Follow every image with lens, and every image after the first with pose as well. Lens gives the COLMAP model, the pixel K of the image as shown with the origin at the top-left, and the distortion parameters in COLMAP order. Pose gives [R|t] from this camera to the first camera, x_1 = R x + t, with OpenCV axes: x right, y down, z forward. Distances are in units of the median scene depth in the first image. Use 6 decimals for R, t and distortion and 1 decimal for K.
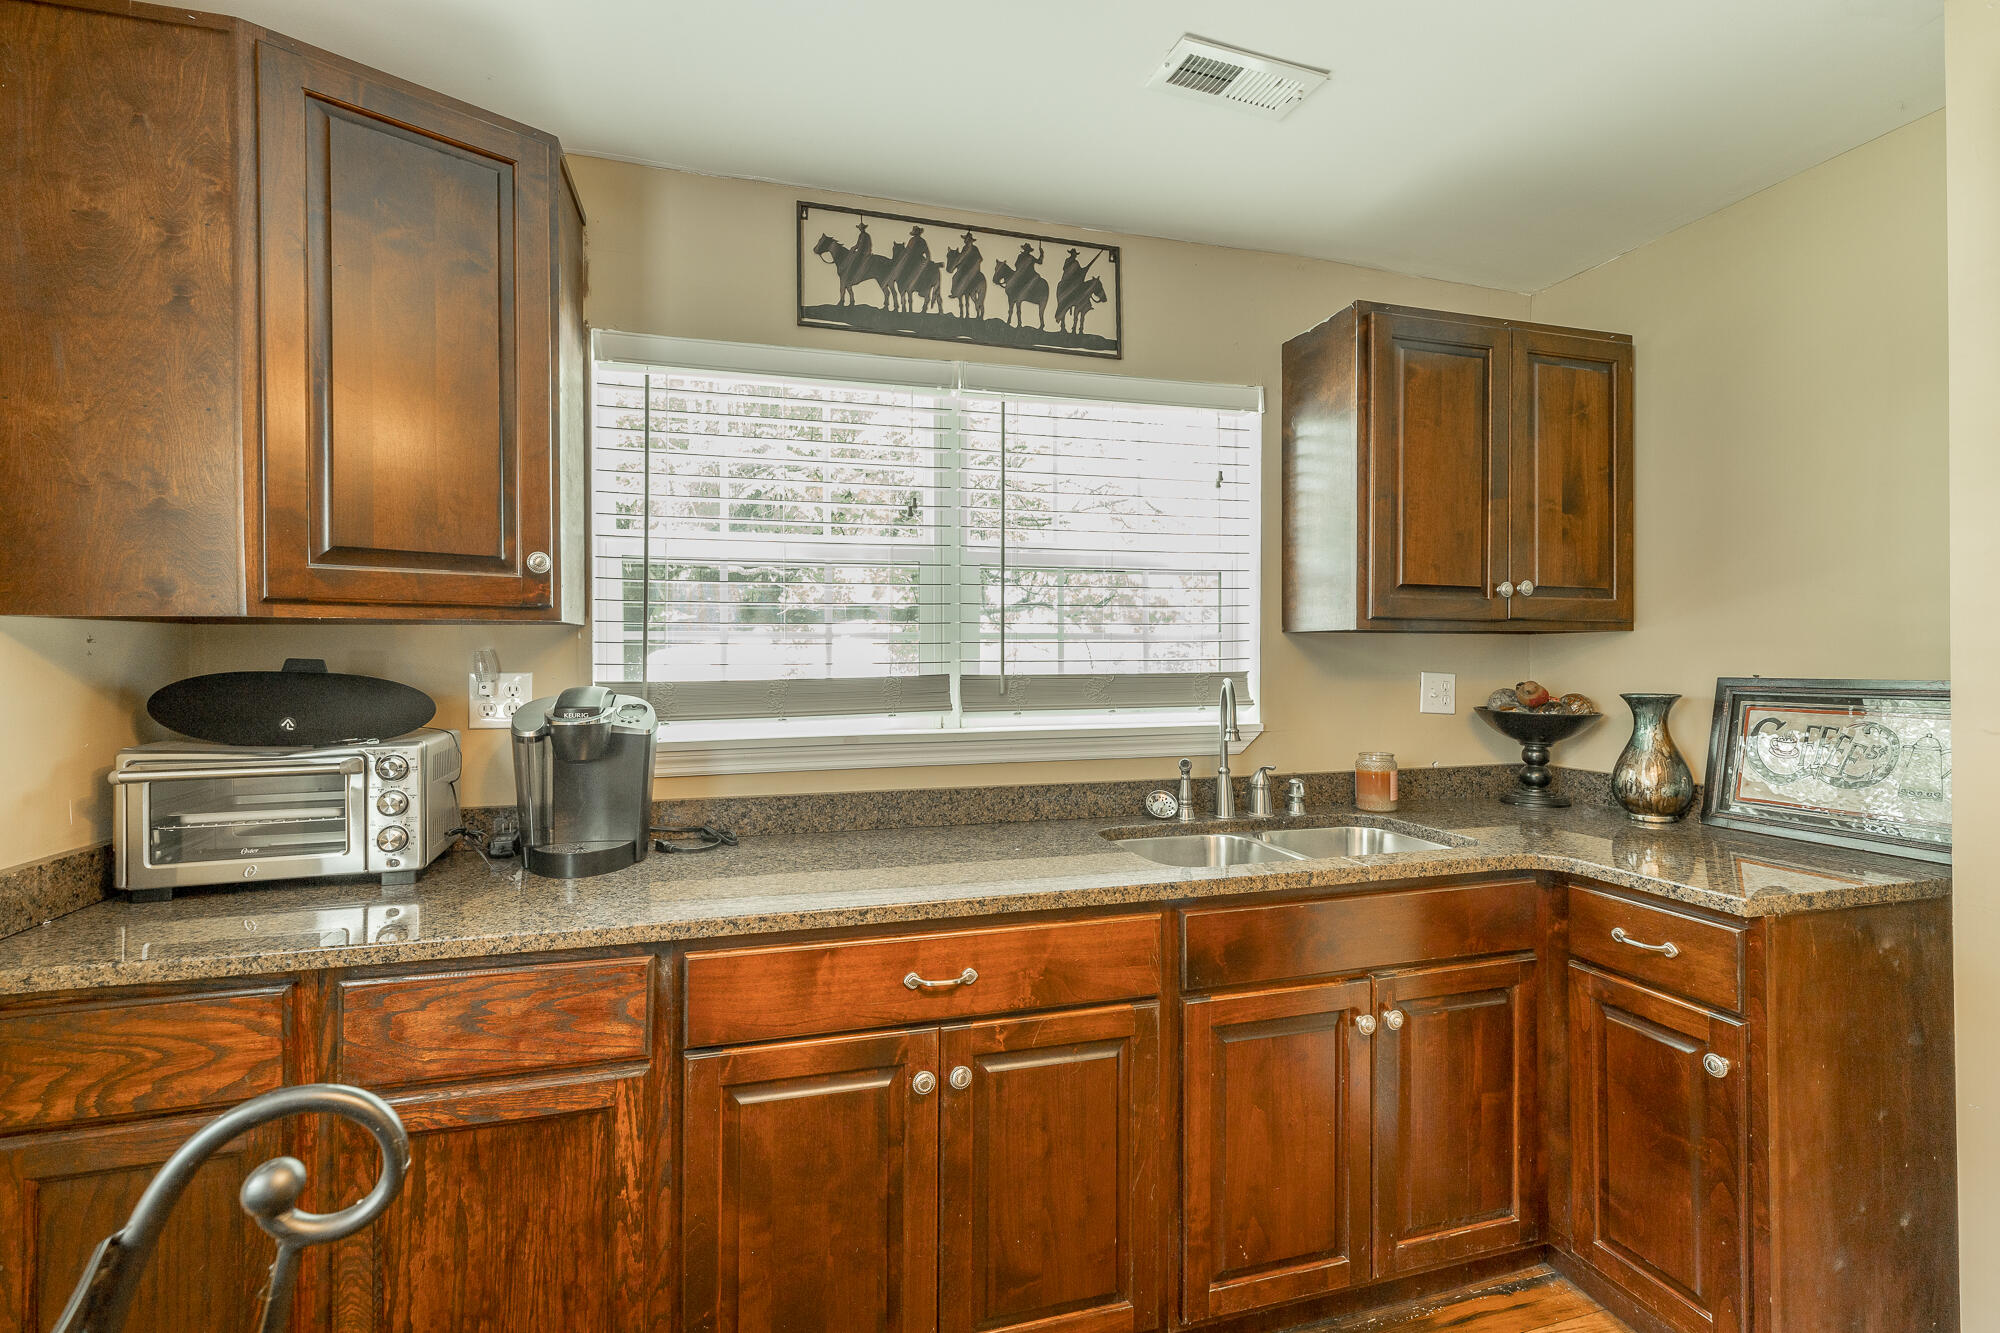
lens RADIAL K [[896.9, 0, 1001.3], [0, 896.9, 653.4], [0, 0, 1]] dist [0.002366, 0.000311]
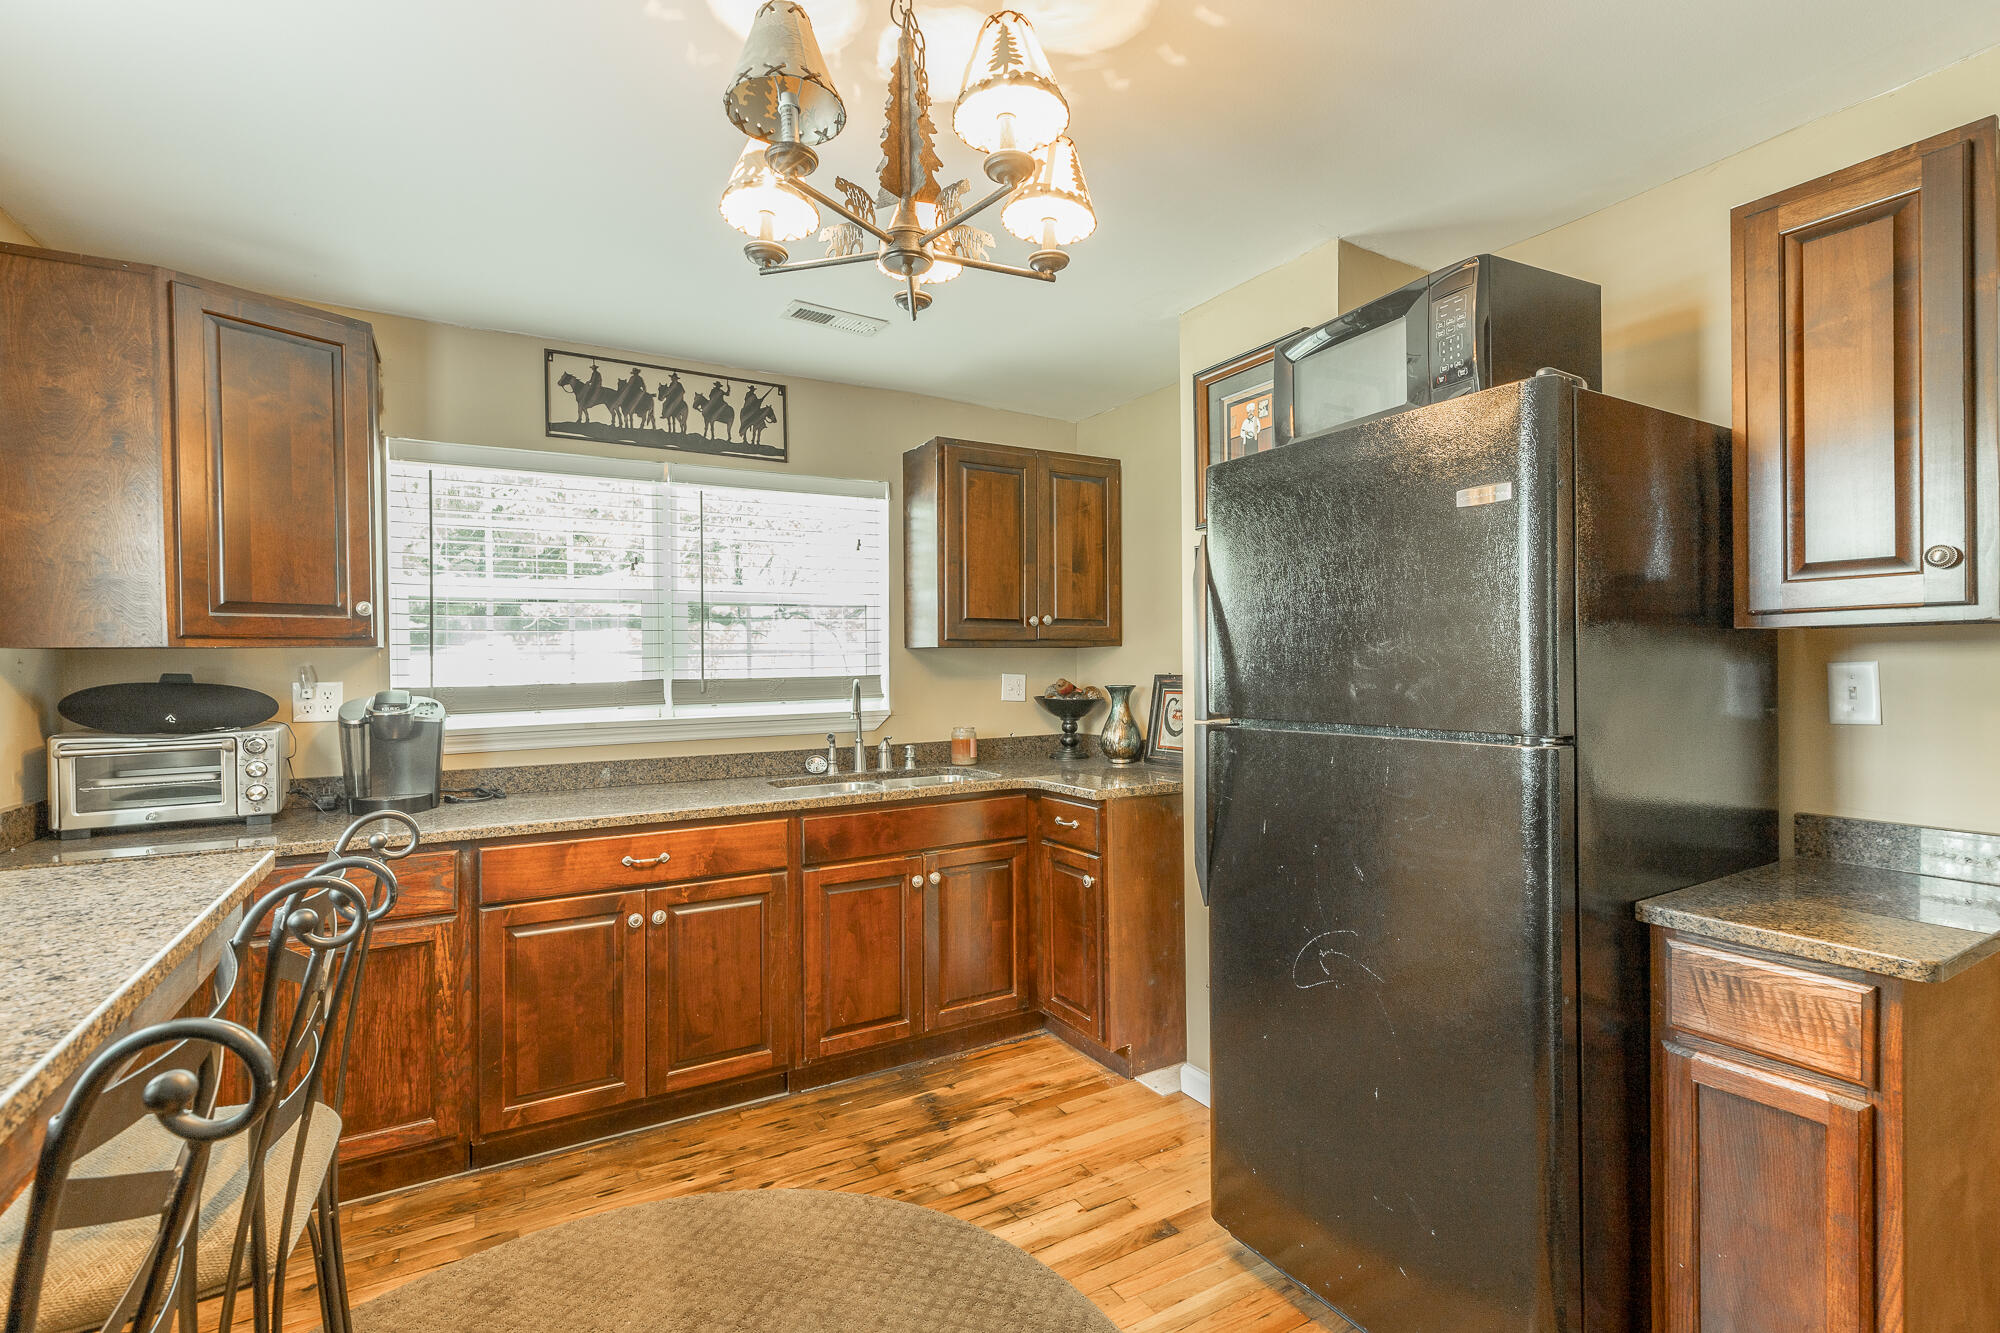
lens RADIAL K [[913.5, 0, 1005.1], [0, 913.5, 663.7], [0, 0, 1]] dist [0.001184, 0.000122]
pose [[0.969467, -0.009506, 0.245037, 0.145367], [0.008188, 0.999946, 0.006397, -0.008143], [-0.245085, -0.004195, 0.969493, -0.707303]]
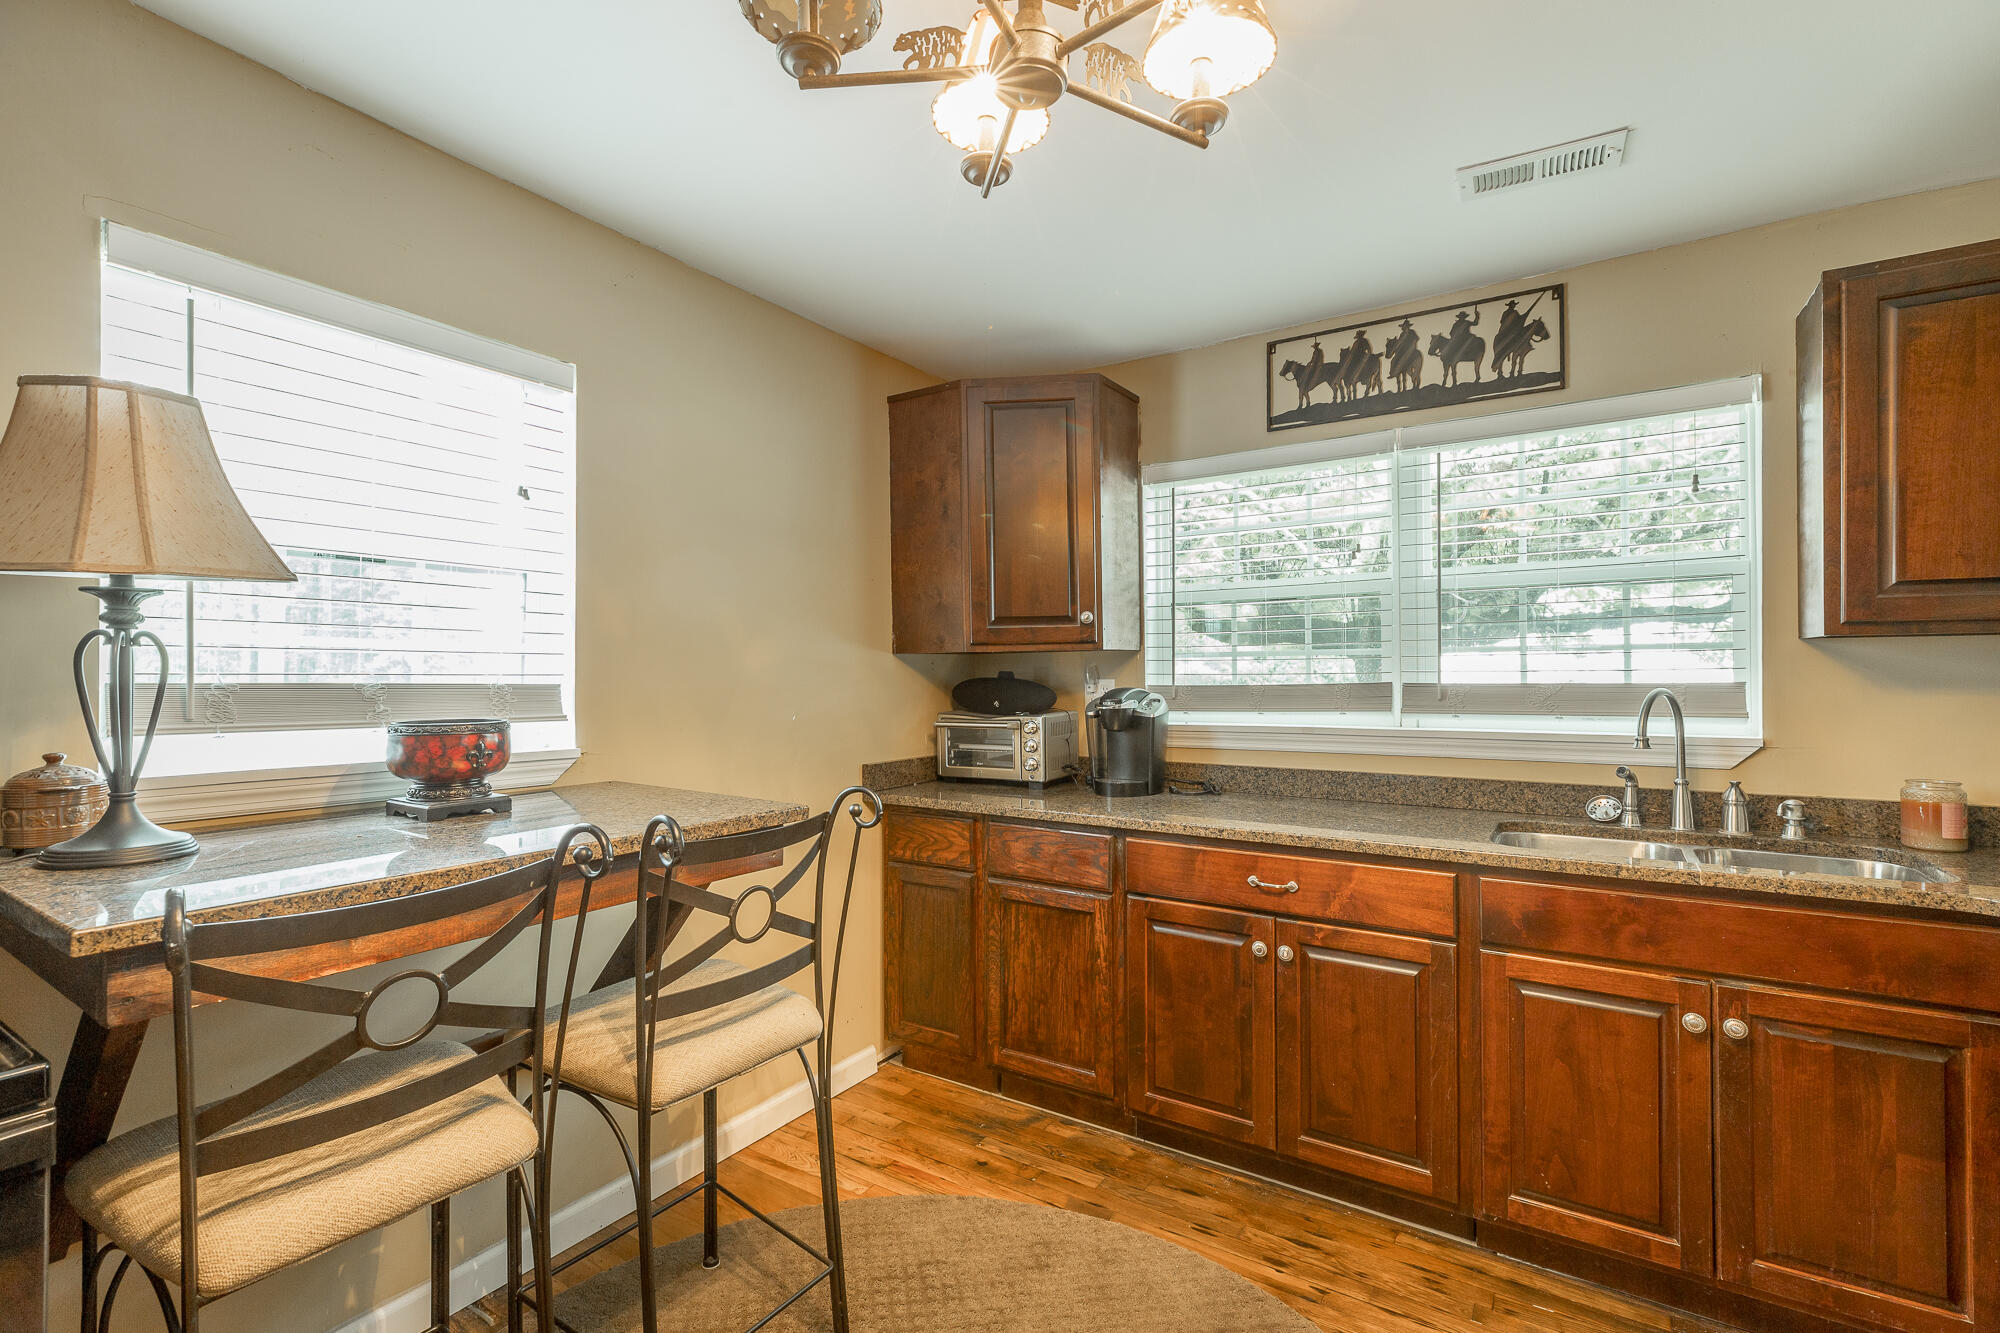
lens RADIAL K [[894.2, 0, 991.9], [0, 894.2, 663.8], [0, 0, 1]] dist [0.000543, 0.000042]
pose [[0.647964, -0.008871, -0.761619, 0.661099], [0.008852, 0.999952, -0.004115, -0.002600], [0.761619, -0.004075, 0.648012, -0.277704]]
